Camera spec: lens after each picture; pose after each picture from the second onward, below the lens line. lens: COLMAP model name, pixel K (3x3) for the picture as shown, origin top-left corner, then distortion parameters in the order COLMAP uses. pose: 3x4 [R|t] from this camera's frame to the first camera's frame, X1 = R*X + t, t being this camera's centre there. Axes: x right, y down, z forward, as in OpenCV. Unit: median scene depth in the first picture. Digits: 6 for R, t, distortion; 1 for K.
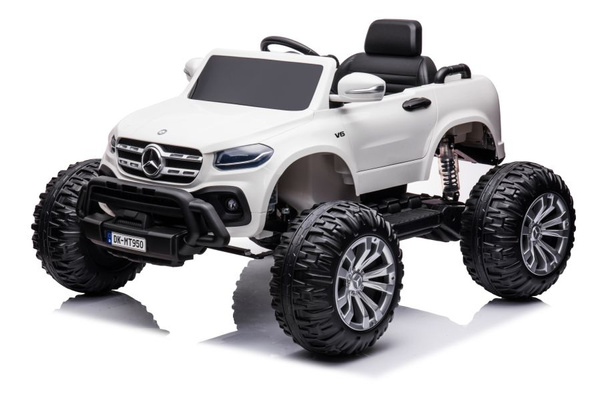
lens RADIAL K [[1412.6, 0, 300.0], [0, 1412.6, 200.0], [0, 0, 1]] dist [0.043817, 0.102766]
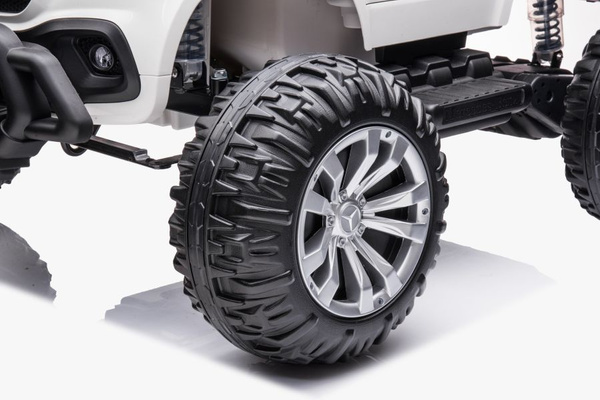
lens RADIAL K [[1360.2, 0, 300.5], [0, 1360.2, 223.8], [0, 0, 1]] dist [0.356104, -0.060232]
pose [[0.997748, 0.019647, -0.064130, 0.053477], [-0.013456, 0.995331, 0.095576, 0.014107], [0.065708, -0.094498, 0.993354, 0.520536]]
